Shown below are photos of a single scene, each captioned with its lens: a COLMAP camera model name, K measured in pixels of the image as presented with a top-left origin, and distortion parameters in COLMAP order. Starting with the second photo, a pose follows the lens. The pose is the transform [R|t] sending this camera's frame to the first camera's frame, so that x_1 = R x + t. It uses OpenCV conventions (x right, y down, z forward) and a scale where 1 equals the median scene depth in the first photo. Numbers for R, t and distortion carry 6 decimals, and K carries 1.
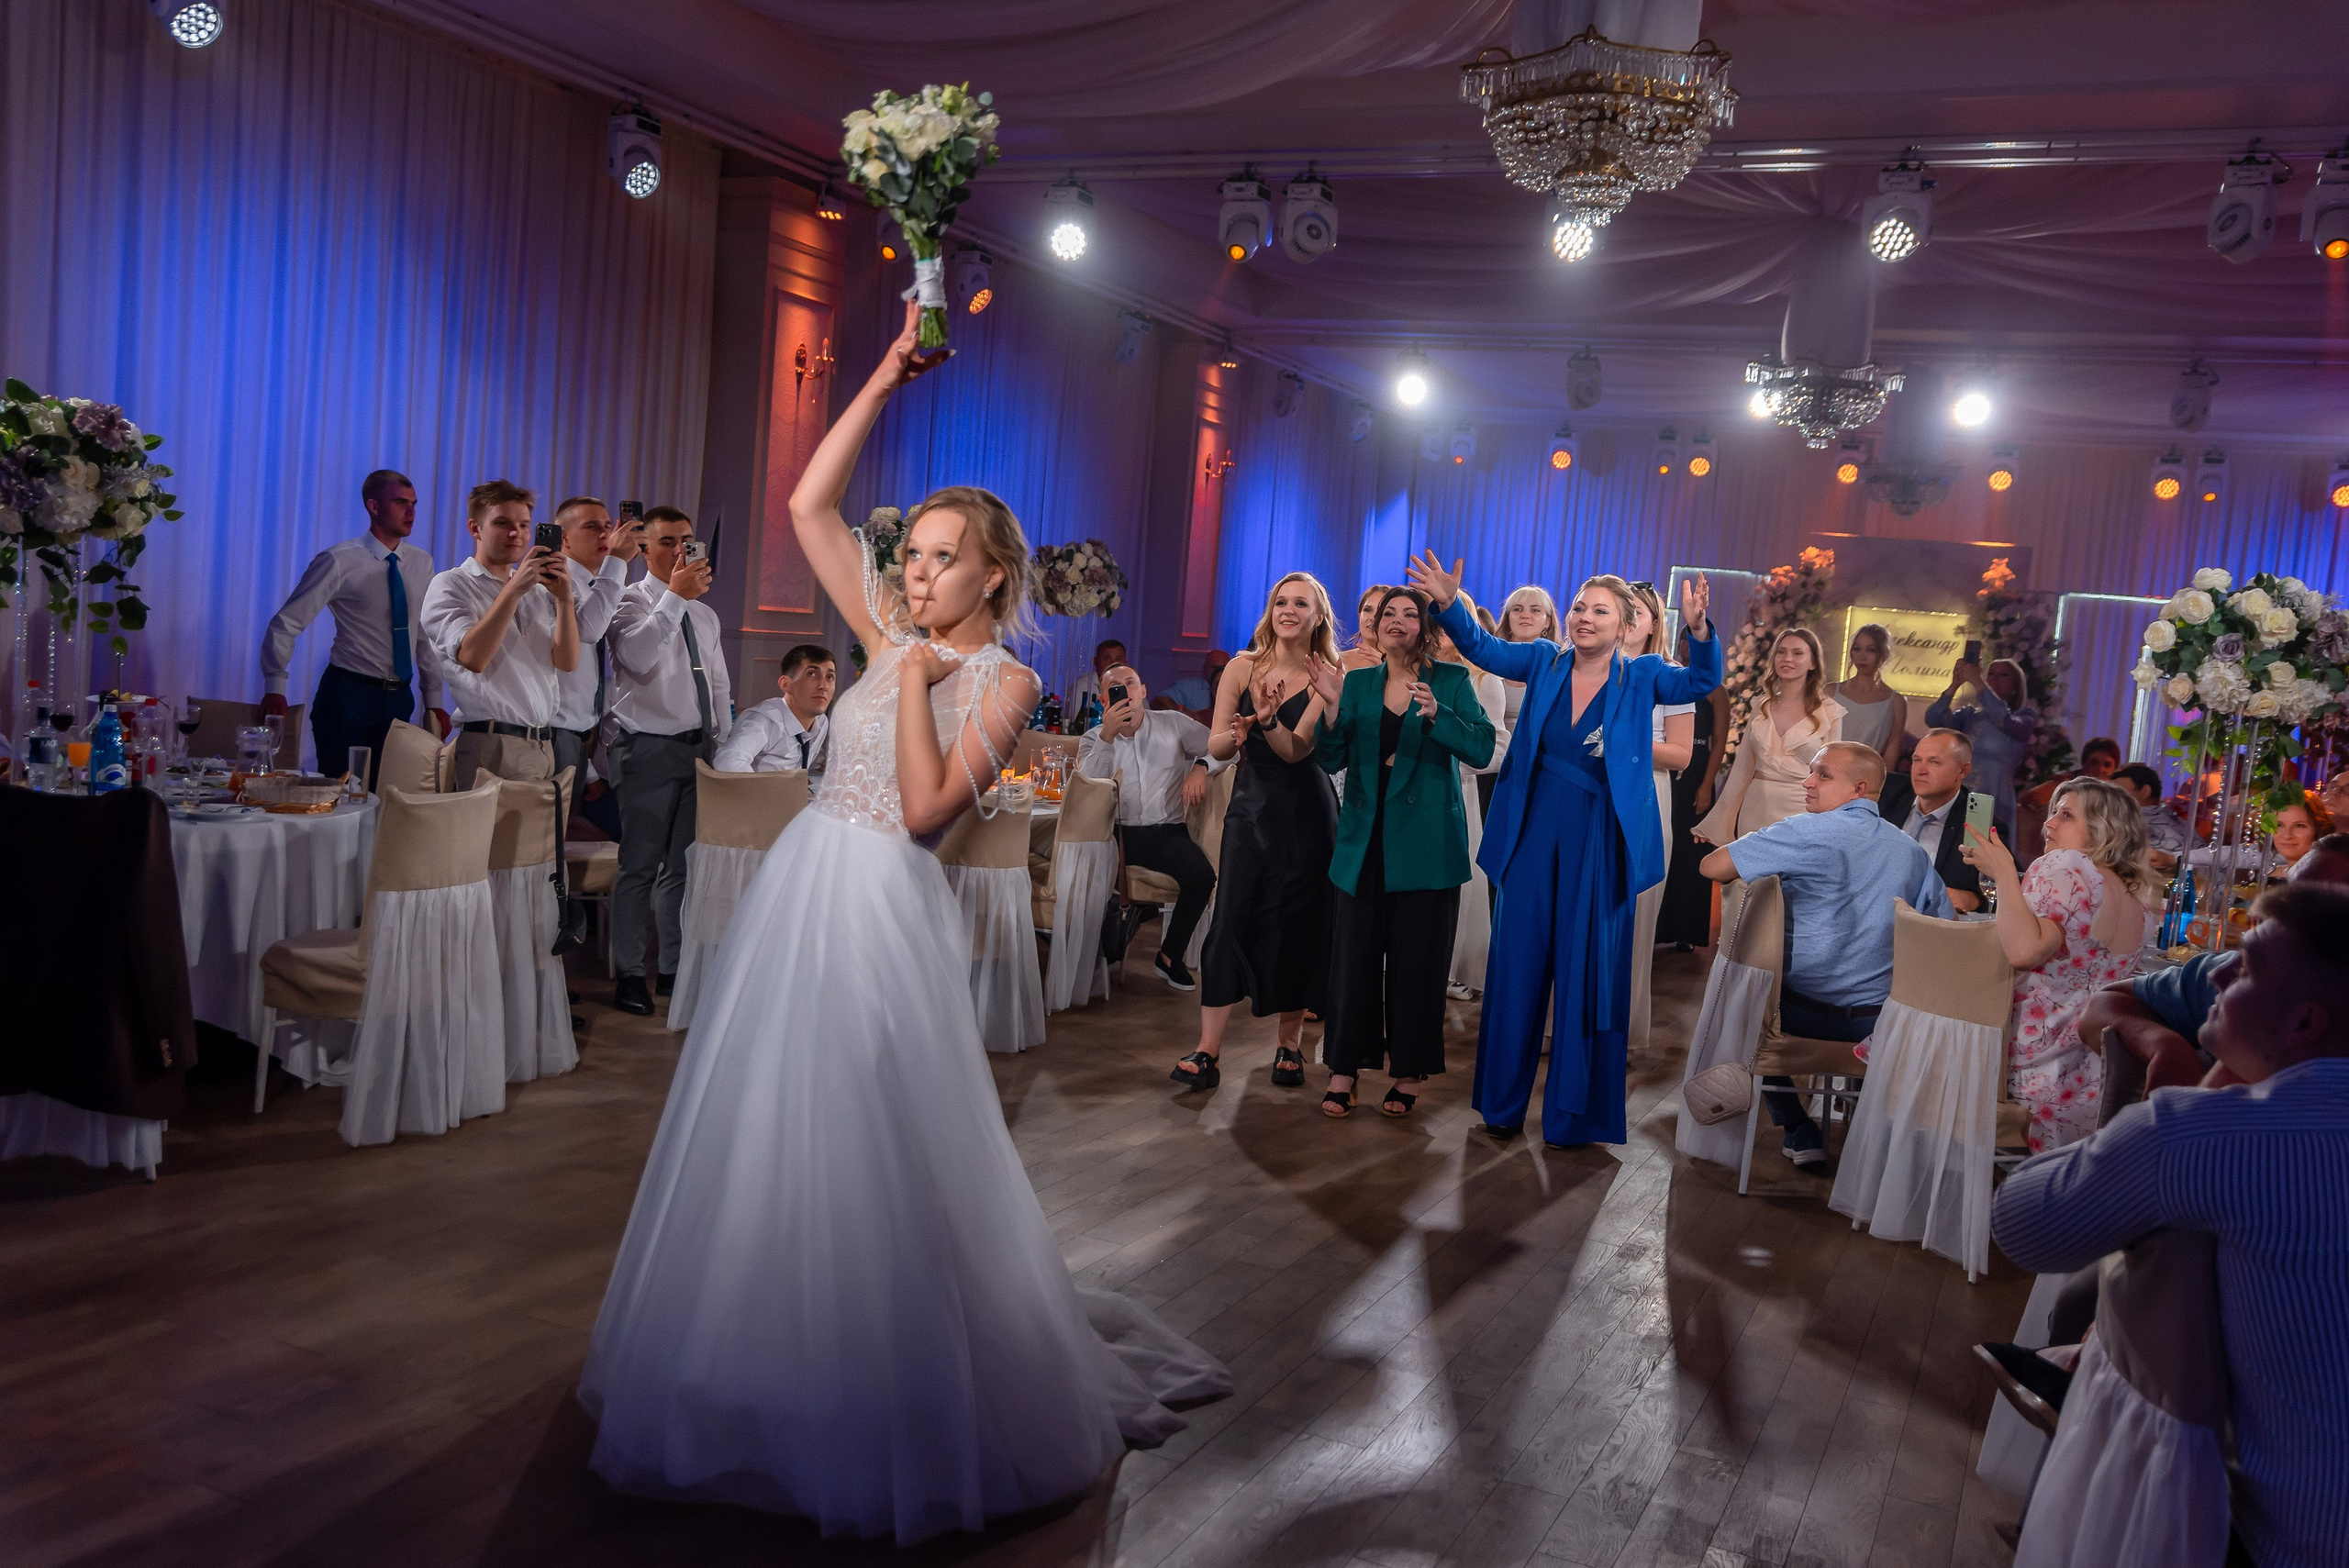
lens RADIAL K [[1935.2, 0, 1162.1], [0, 1935.2, 784.6], [0, 0, 1]] dist [-0.014011, 0.007268]
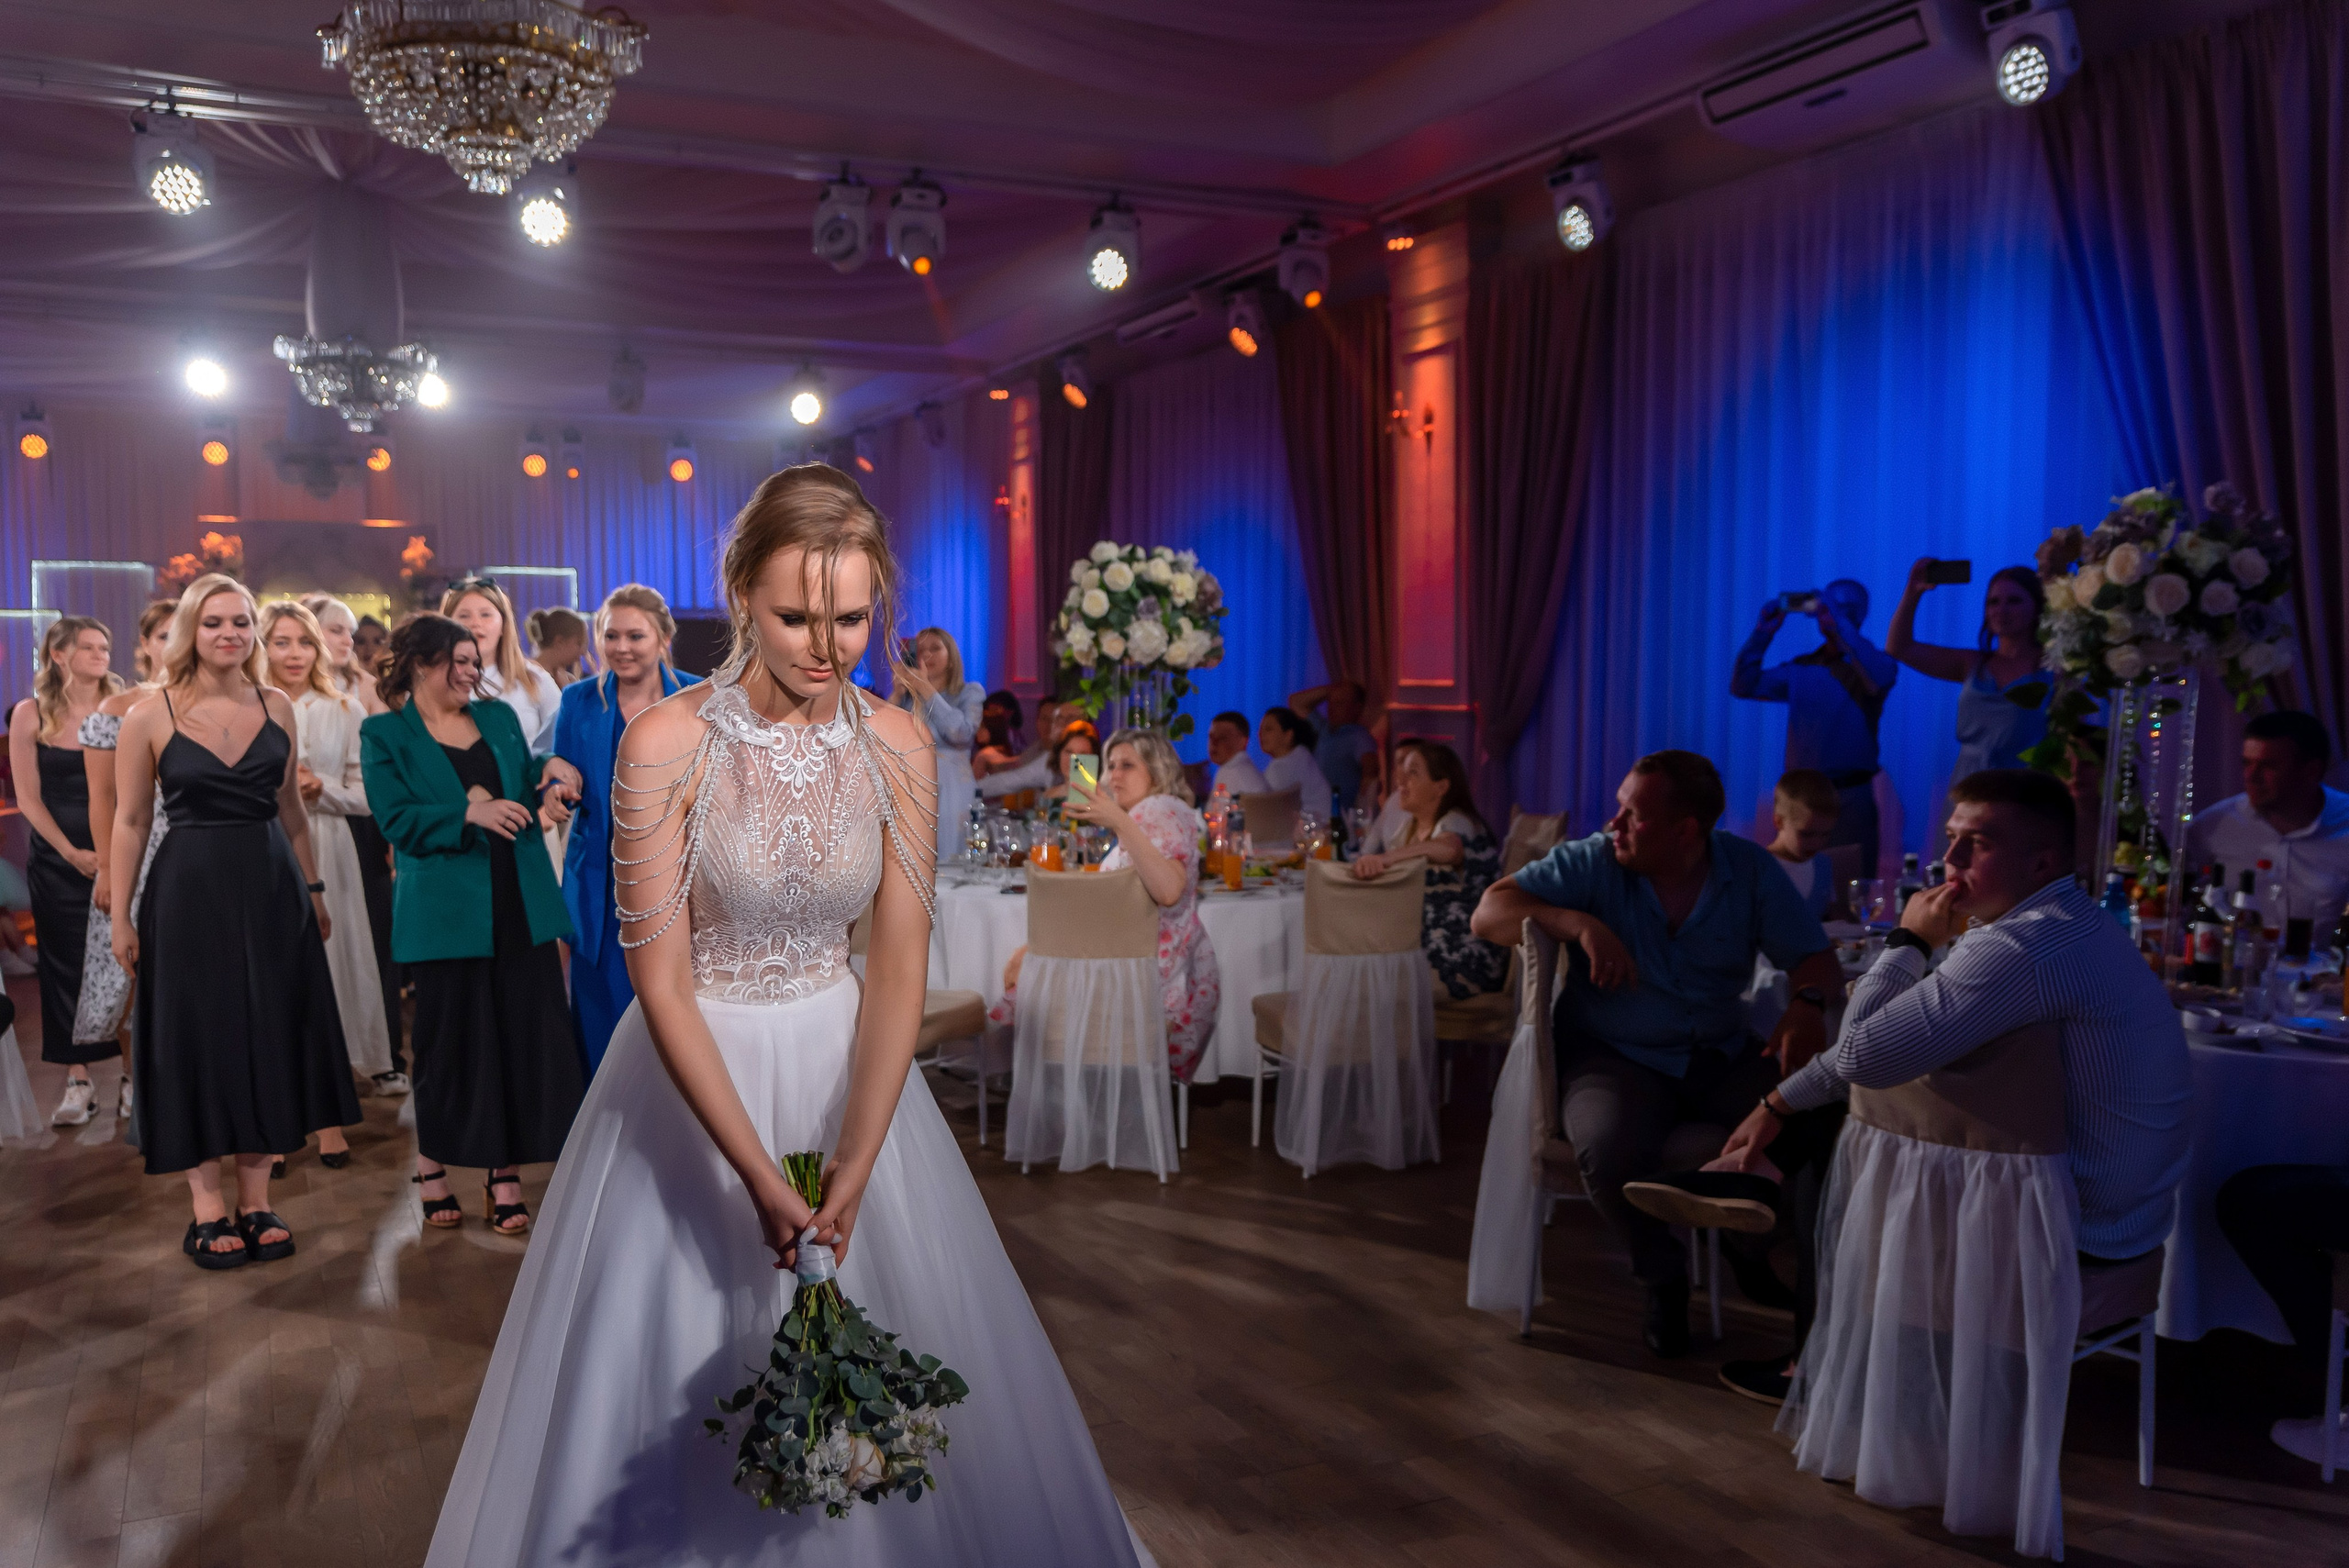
lens RADIAL K [[1935.2, 0, 1162.1], [0, 1935.2, 784.6], [0, 0, 1]] dist [-0.014011, 0.007268]
pose [[0.615833, -0.139441, 0.775439, -0.180625], [0.128460, 0.988814, 0.075792, -0.025144], [-0.777334, 0.052937, 0.626857, 0.117831]]
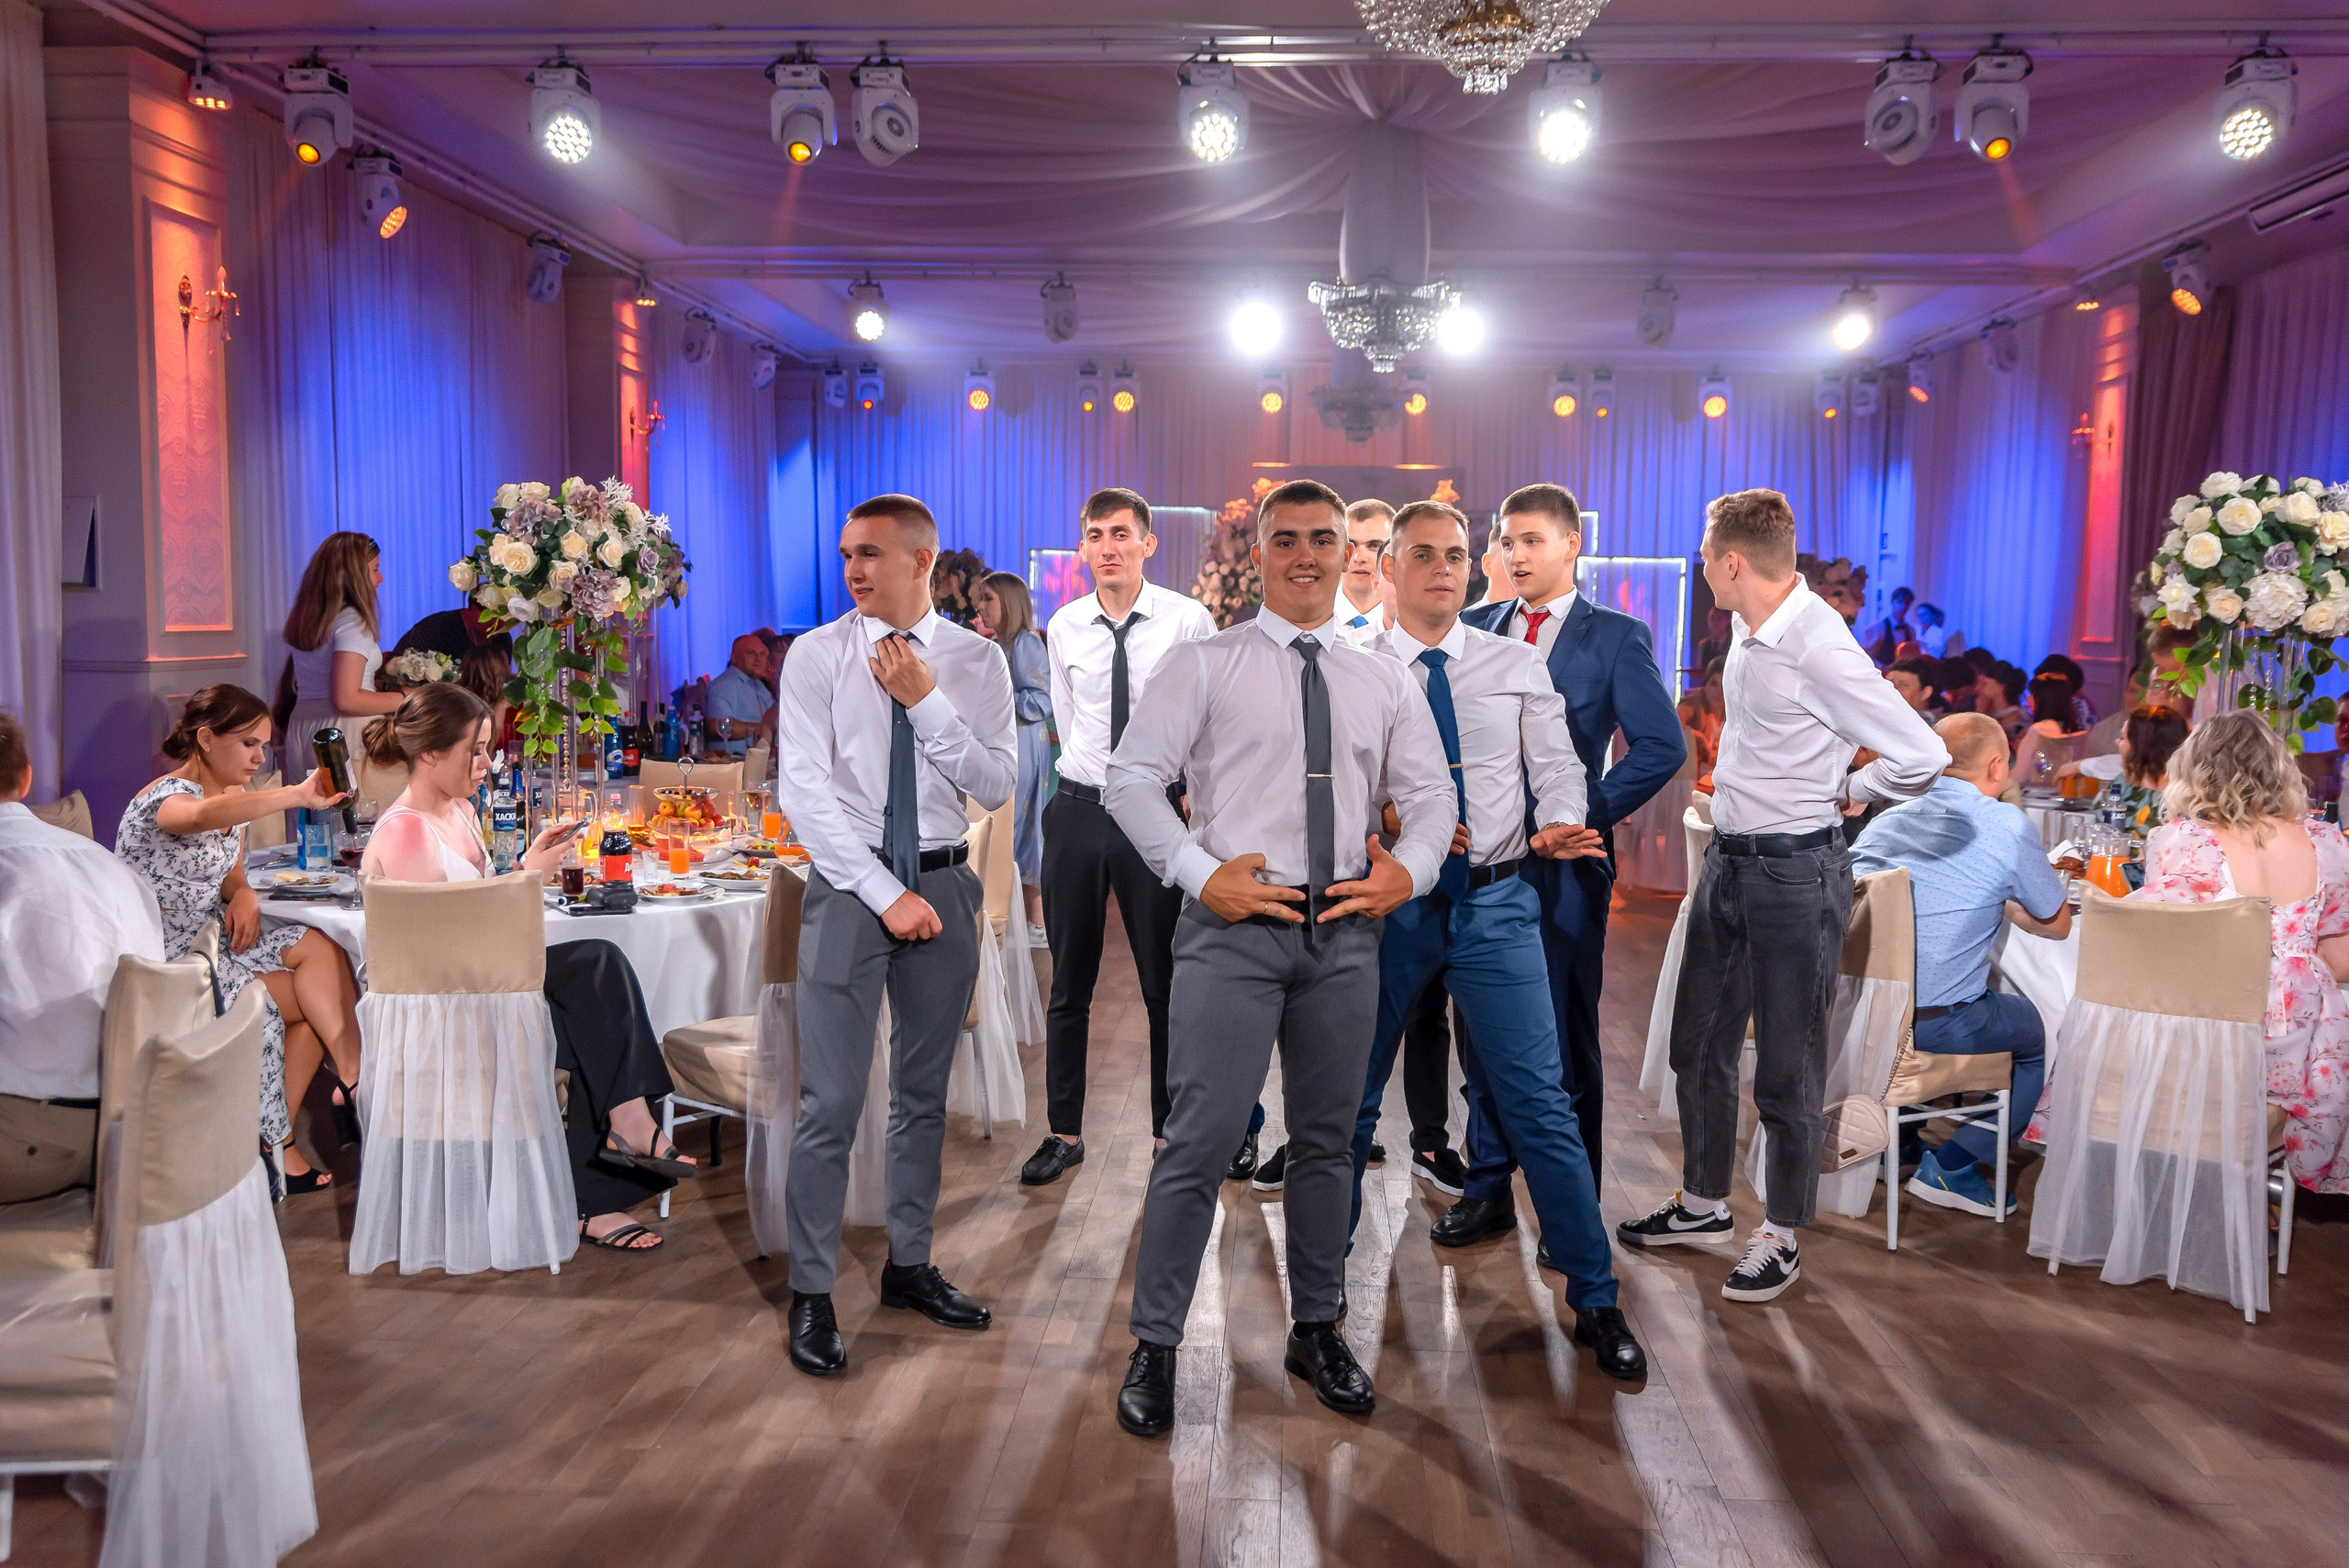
lens RADIAL K [[1935.2, 0, 1162.1], [0, 1935.2, 784.6], [0, 0, 1]] dist [-0.014011, 0.007268]
pose [[0.925543, -0.107339, 0.363109, -0.130864], [0.097934, 0.994208, 0.044270, -0.026857], [-0.365758, -0.005413, 0.930694, 0.162745]]
